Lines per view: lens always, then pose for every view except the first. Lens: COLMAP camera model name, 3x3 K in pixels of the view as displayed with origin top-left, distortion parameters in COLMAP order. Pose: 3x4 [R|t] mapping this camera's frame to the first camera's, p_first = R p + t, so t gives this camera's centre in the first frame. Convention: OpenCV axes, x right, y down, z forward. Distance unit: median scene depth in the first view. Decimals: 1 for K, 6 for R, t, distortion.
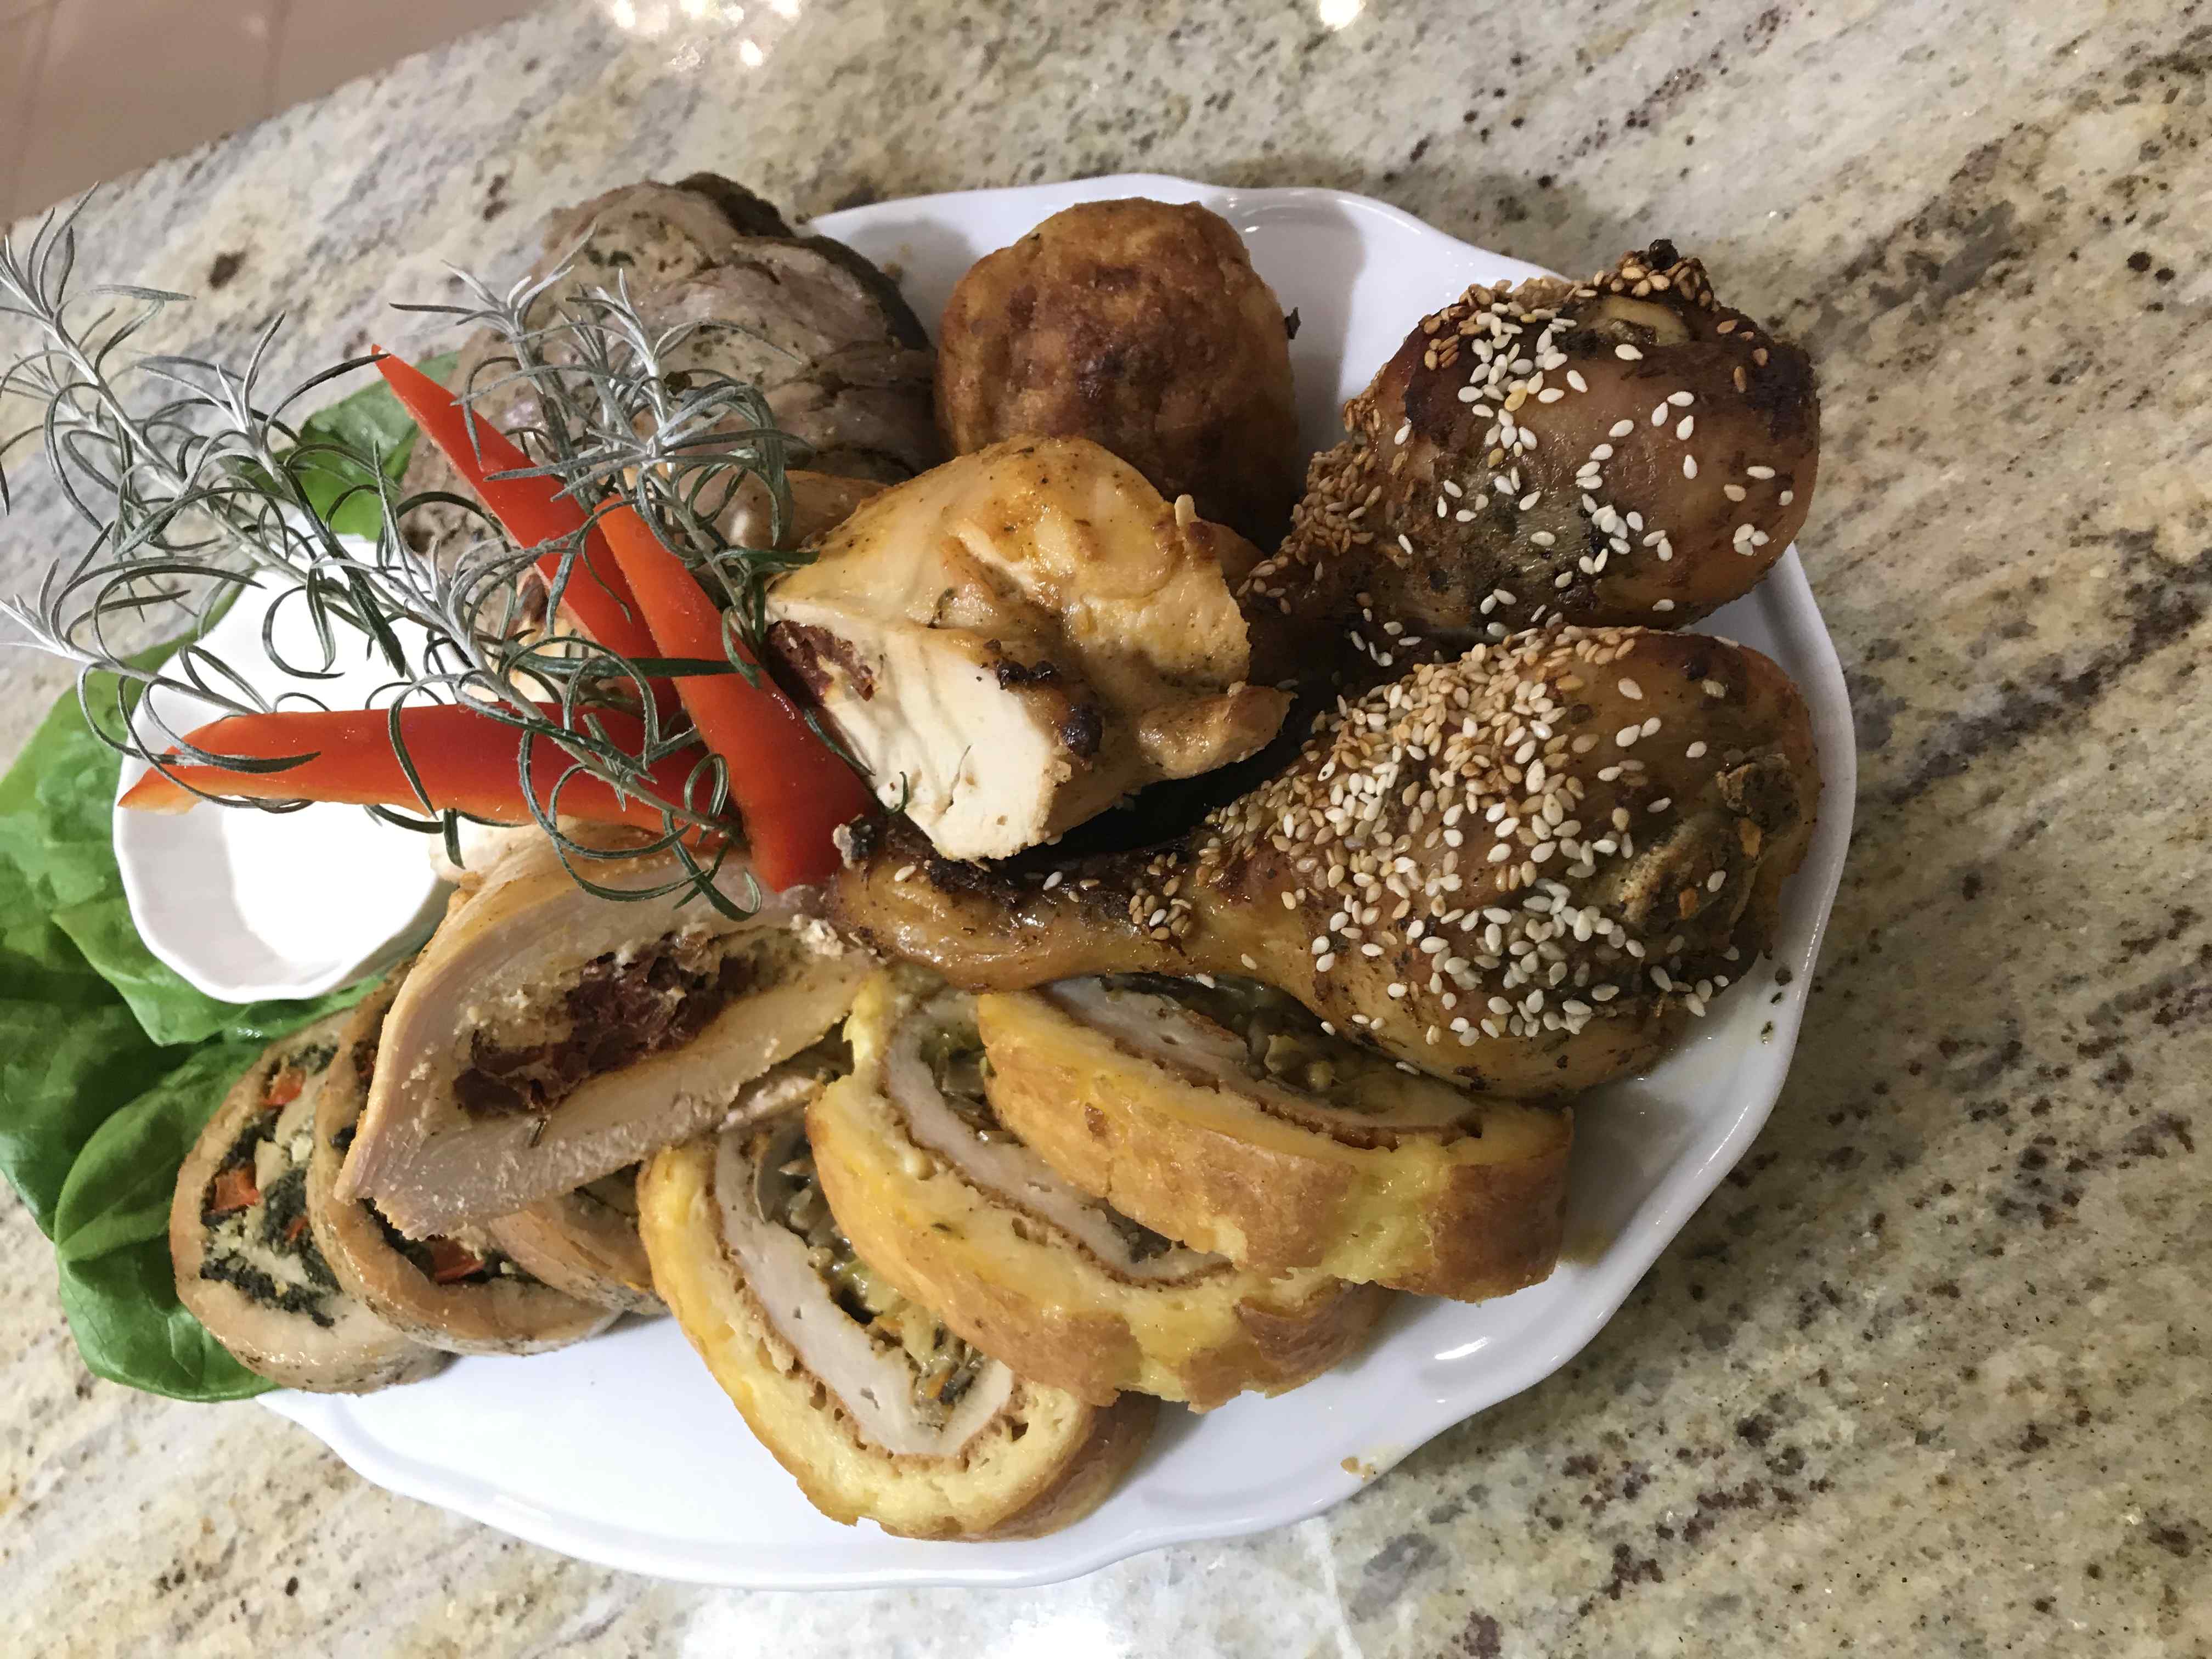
lens RADIAL K [[1814.8, 0, 1106.7], [0, 1814.8, 836.0], [0, 0, 1]] dist [0.003429, -0.010759]
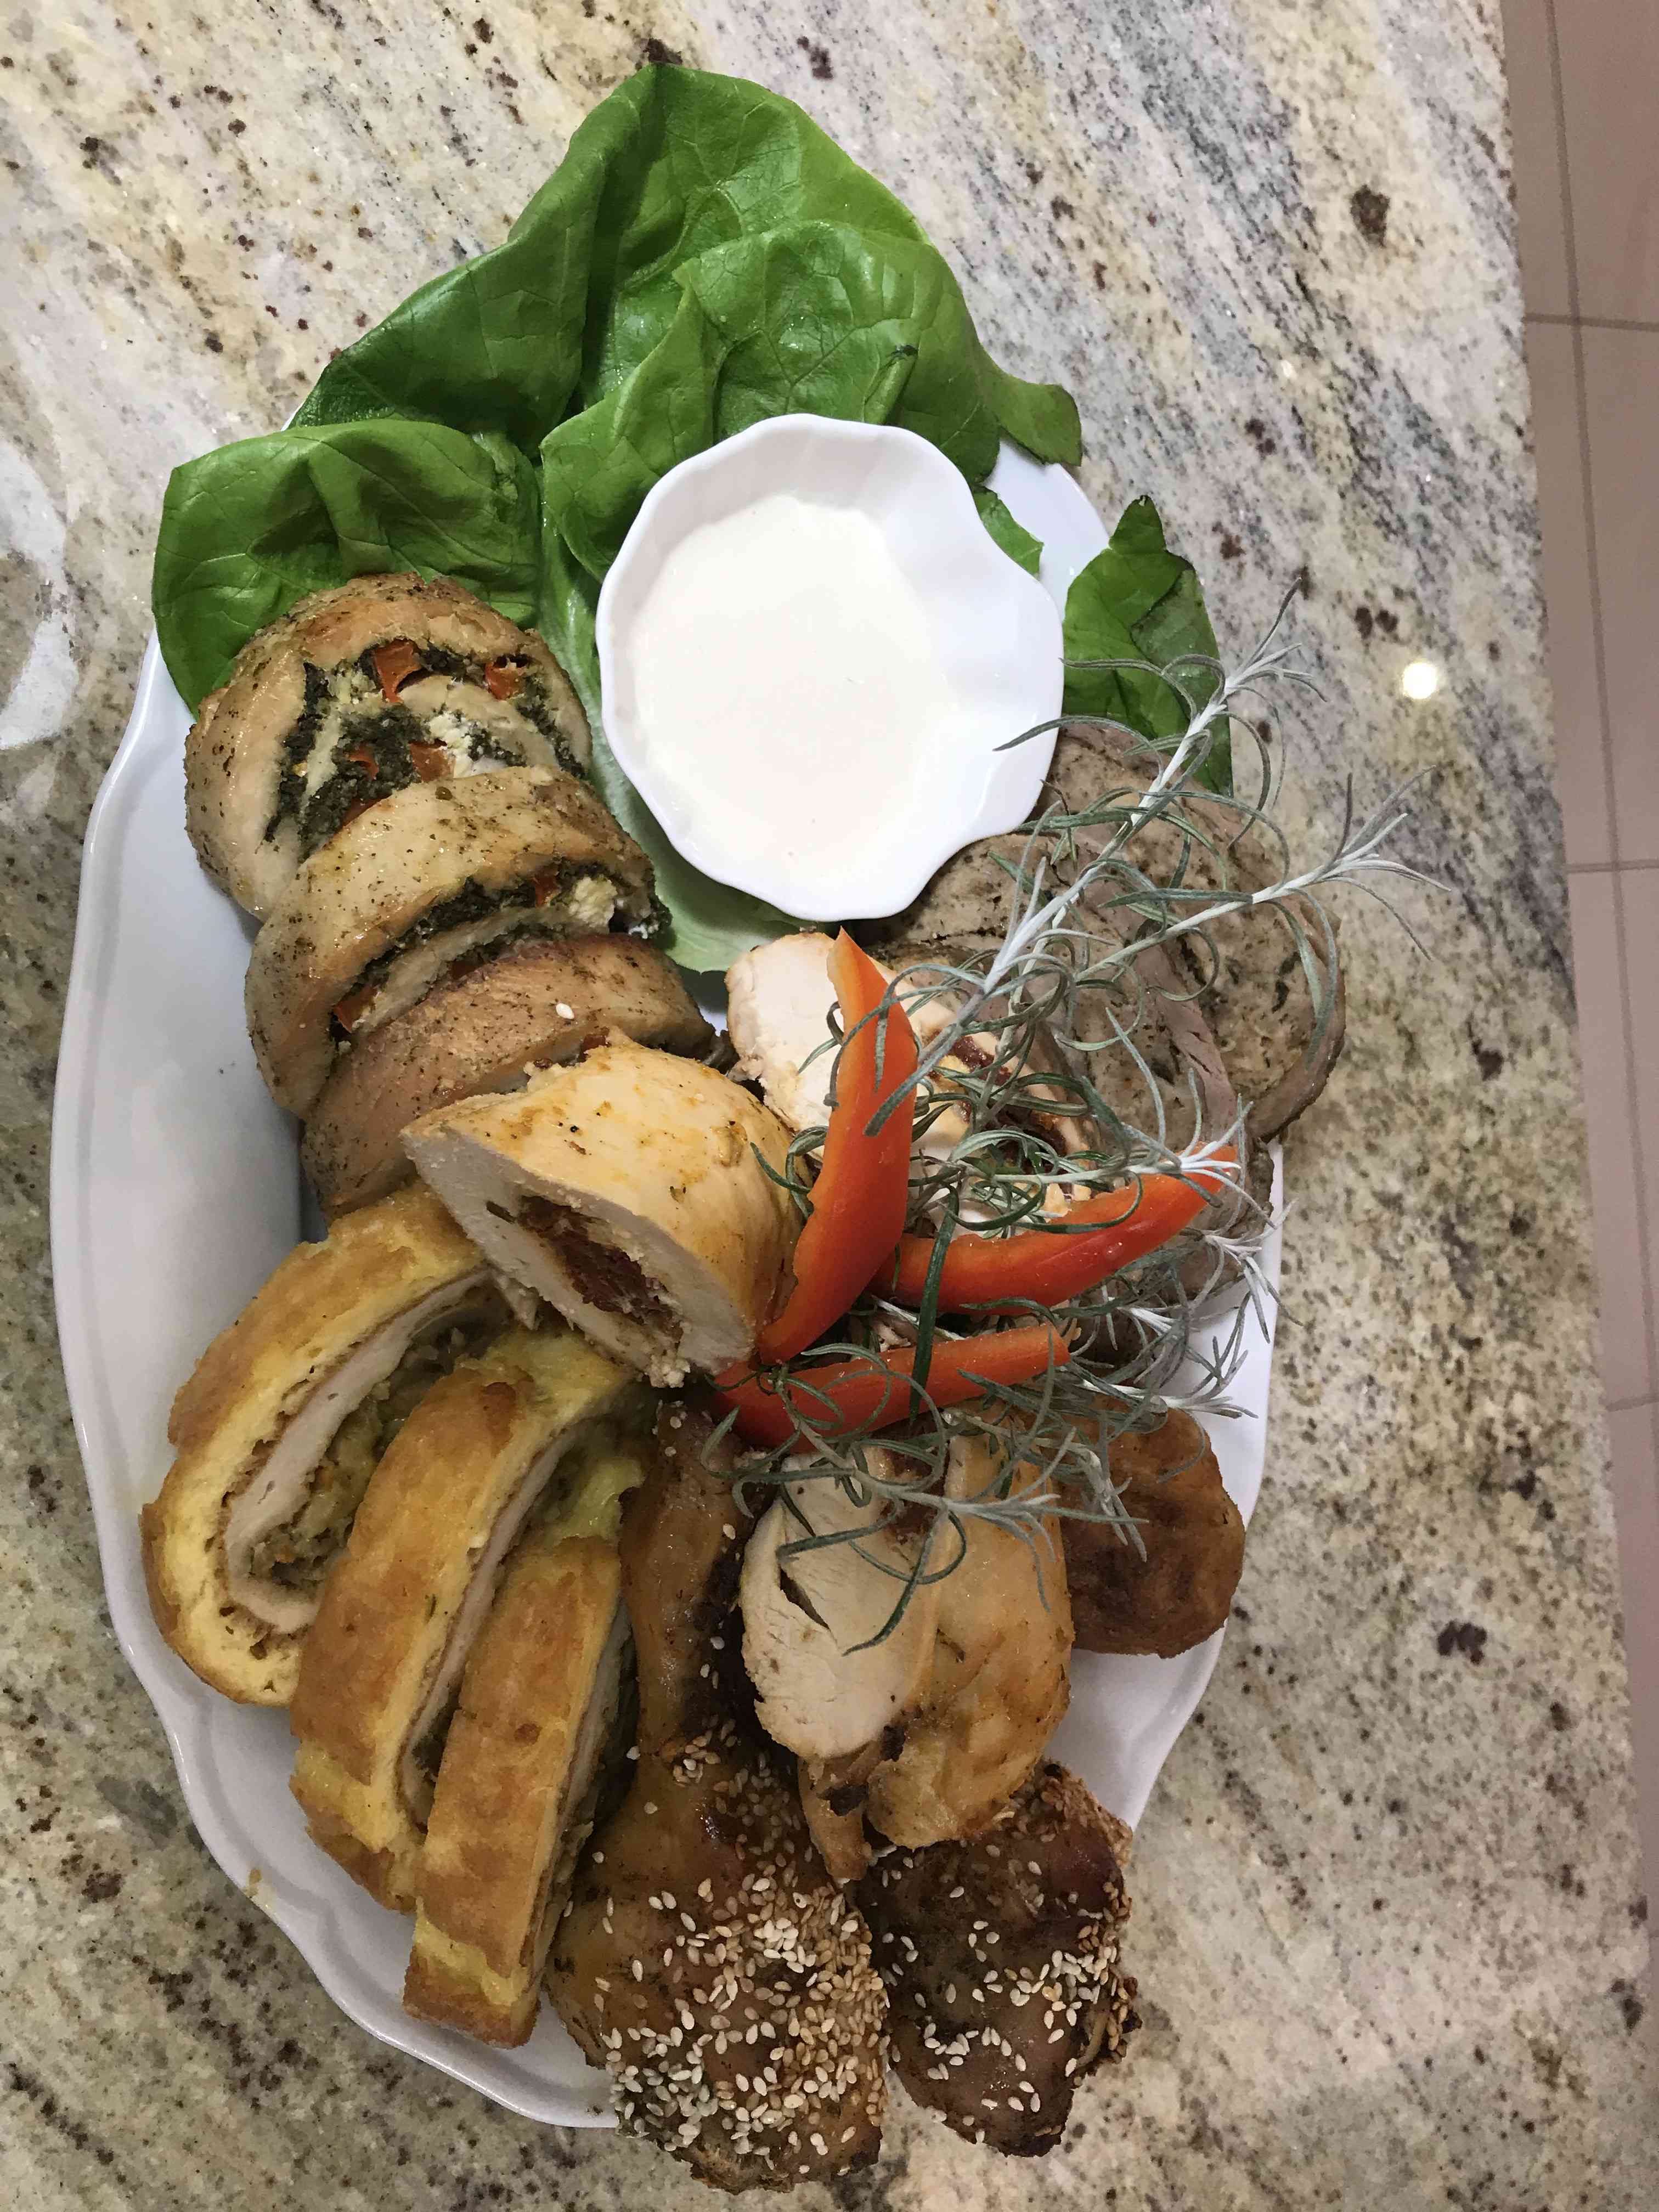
lens RADIAL K [[1814.8, 0, 836.8], [0, 1814.8, 1107.7], [0, 0, 1]] dist [0.003429, -0.010759]
pose [[-0.083586, 0.889502, 0.449221, -0.936424], [-0.989899, -0.022312, -0.140008, 0.128520], [-0.114514, -0.456386, 0.882382, 0.072608]]
